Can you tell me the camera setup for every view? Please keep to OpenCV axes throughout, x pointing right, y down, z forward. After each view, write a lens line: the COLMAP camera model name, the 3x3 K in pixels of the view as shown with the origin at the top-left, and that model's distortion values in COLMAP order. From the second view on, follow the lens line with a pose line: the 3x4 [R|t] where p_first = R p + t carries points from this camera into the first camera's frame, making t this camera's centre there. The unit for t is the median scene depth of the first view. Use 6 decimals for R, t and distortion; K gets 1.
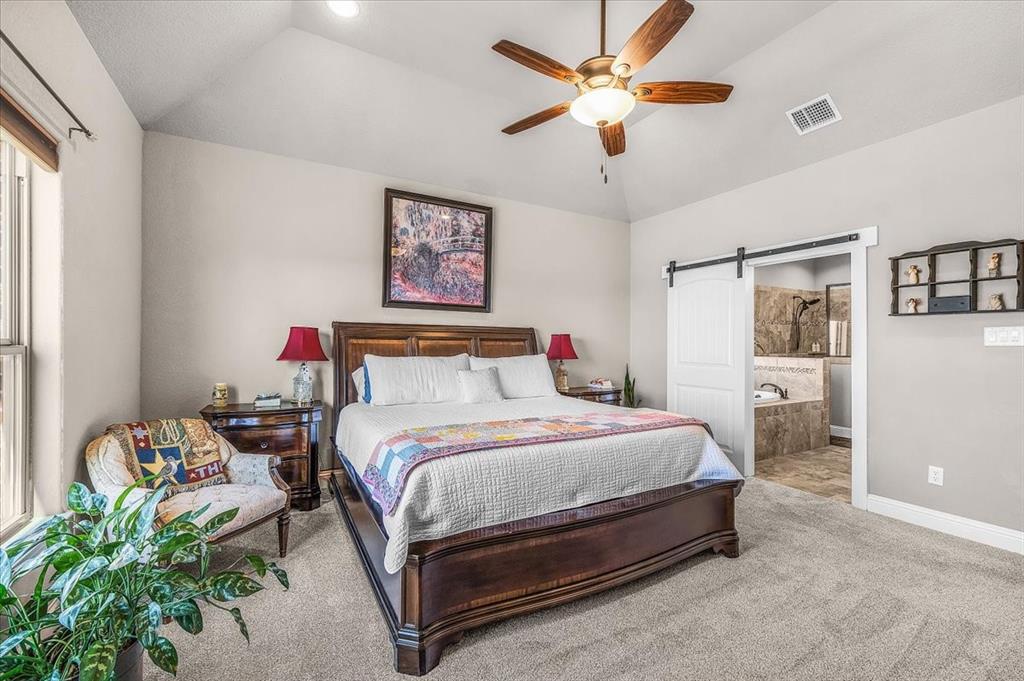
lens RADIAL K [[435.2, 0, 514.8], [0, 435.2, 339.5], [0, 0, 1]] dist [-0.000591, 0.000452]
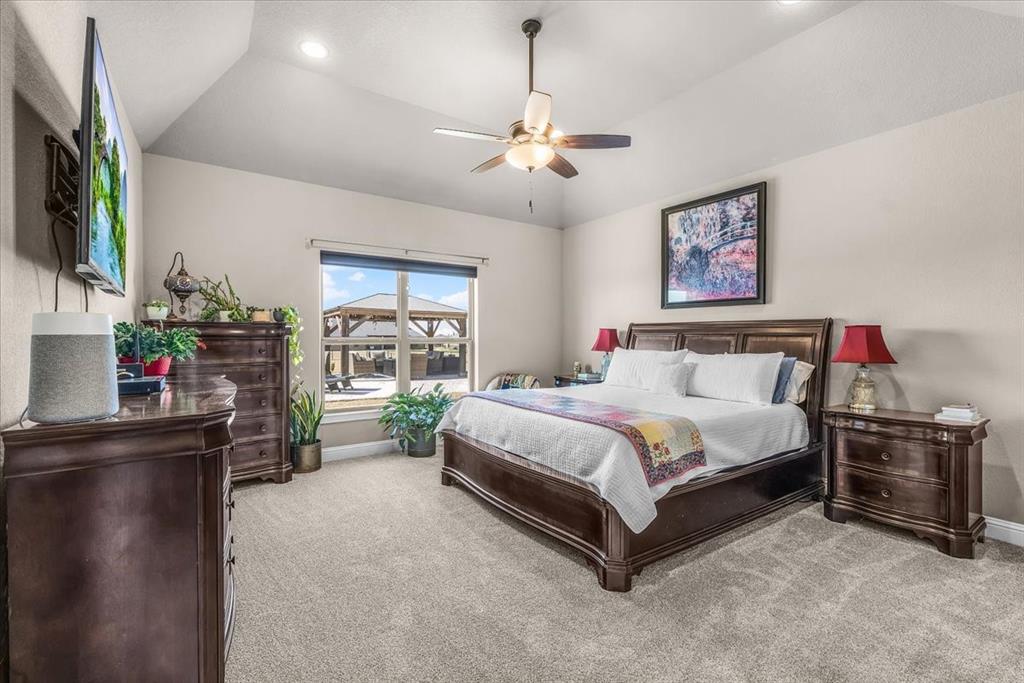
lens RADIAL K [[435.2, 0, 511.8], [0, 435.2, 341.8], [0, 0, 1]] dist [-0.000591, 0.000452]
pose [[0.095449, 0.000680, -0.995434, 0.788148], [0.005475, 0.999984, 0.001208, 0.010372], [0.995419, -0.005565, 0.095444, 0.438551]]
